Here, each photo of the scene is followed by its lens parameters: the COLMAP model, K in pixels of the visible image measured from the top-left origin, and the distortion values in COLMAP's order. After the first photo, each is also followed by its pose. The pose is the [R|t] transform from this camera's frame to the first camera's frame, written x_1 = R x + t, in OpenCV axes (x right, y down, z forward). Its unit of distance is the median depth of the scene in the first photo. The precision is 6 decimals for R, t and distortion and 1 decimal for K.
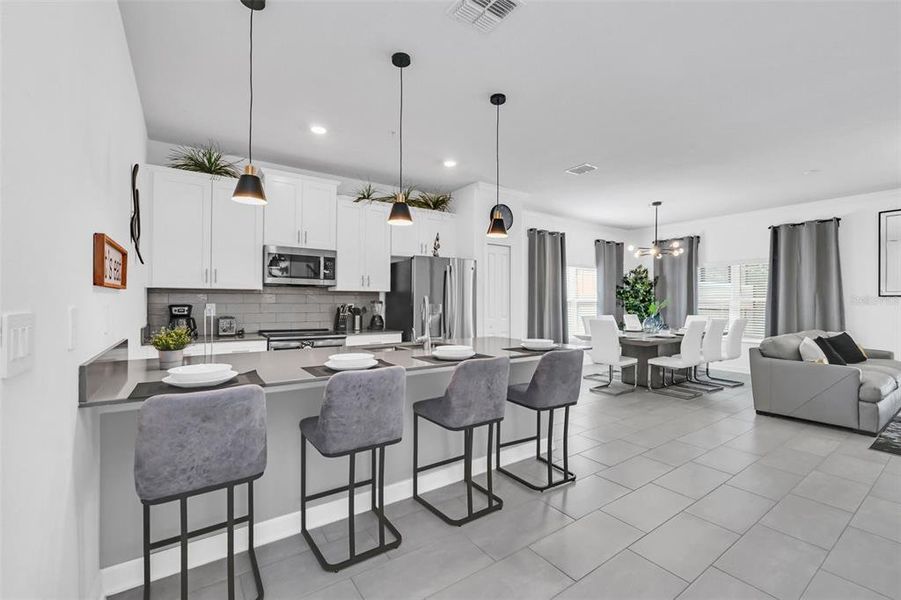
lens RADIAL K [[381.3, 0, 450.6], [0, 381.3, 298.2], [0, 0, 1]] dist [-0.019537, 0.006207]
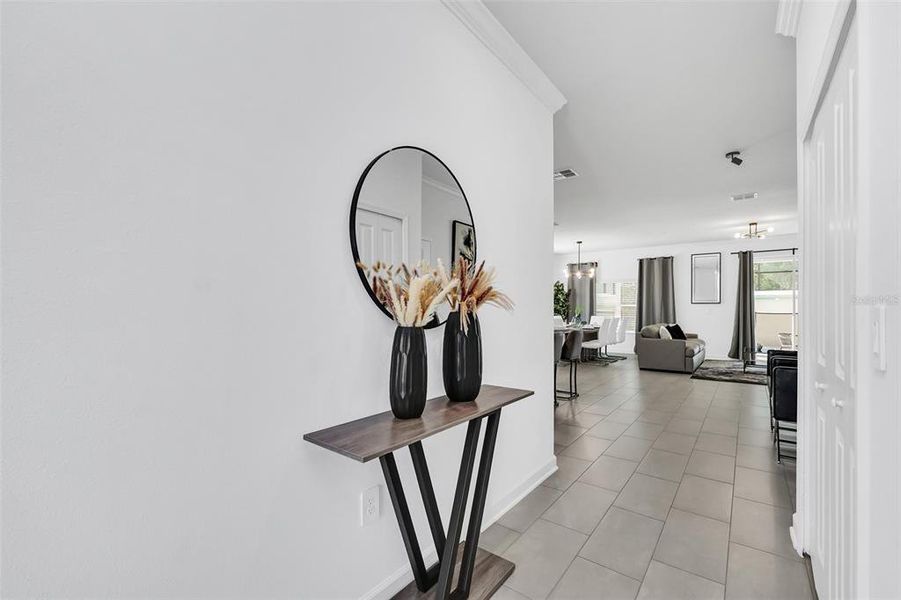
lens RADIAL K [[381.3, 0, 456.4], [0, 381.3, 307.1], [0, 0, 1]] dist [-0.019537, 0.006207]
pose [[0.953938, -0.003149, 0.299987, -0.470793], [0.001123, 0.999975, 0.006926, -0.001111], [-0.300001, -0.006271, 0.953918, -0.383239]]
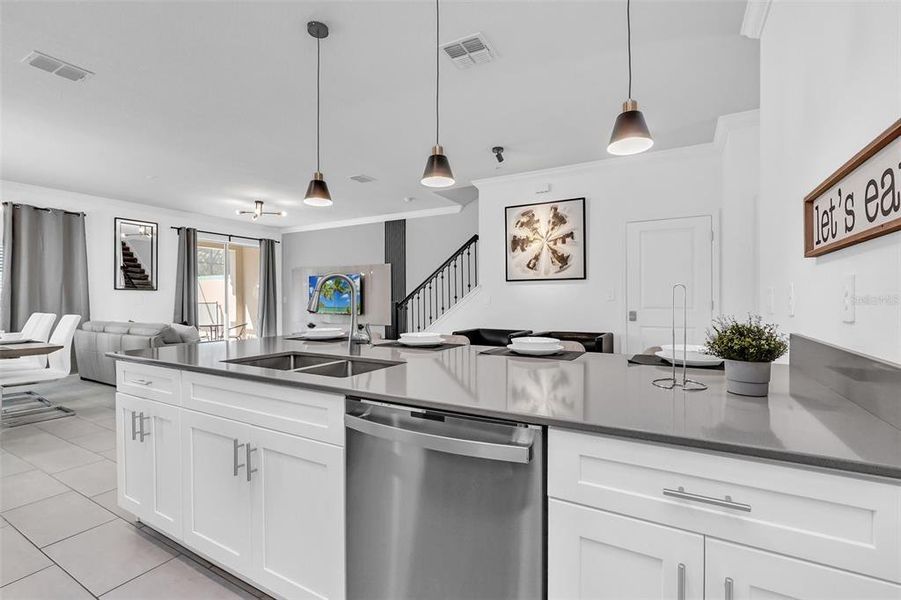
lens RADIAL K [[381.3, 0, 459.0], [0, 381.3, 297.3], [0, 0, 1]] dist [-0.019537, 0.006207]
pose [[-0.440705, -0.003982, 0.897643, -0.398839], [-0.005825, 0.999982, 0.001577, 0.008487], [-0.897633, -0.004534, -0.440720, 0.629362]]
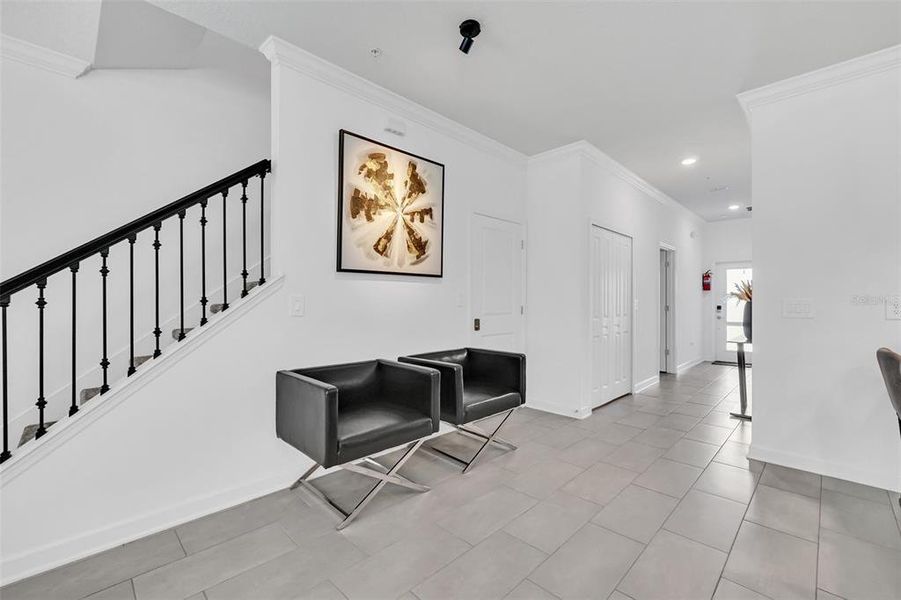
lens RADIAL K [[381.3, 0, 449.3], [0, 381.3, 299.2], [0, 0, 1]] dist [-0.019537, 0.006207]
pose [[-0.986670, -0.004099, -0.162683, 0.394488], [-0.001592, 0.999878, -0.015541, 0.013402], [0.162727, -0.015074, -0.986556, 0.613676]]
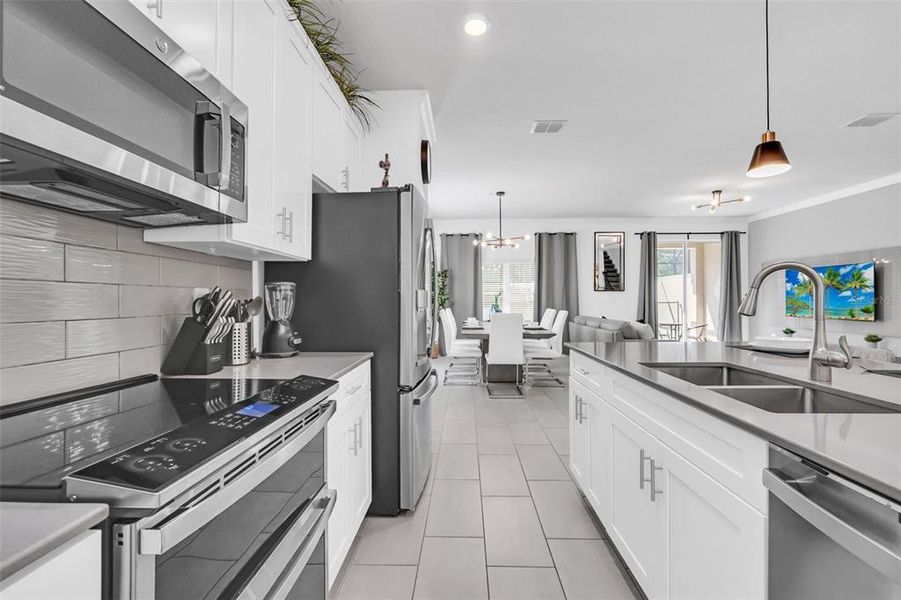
lens RADIAL K [[388.9, 0, 466.9], [0, 388.9, 298.3], [0, 0, 1]] dist [-0.009967, 0.001204]
pose [[0.584533, -0.008072, 0.811330, -0.365478], [0.004646, 0.999967, 0.006601, 0.008748], [-0.811357, -0.000089, 0.584551, 0.600171]]
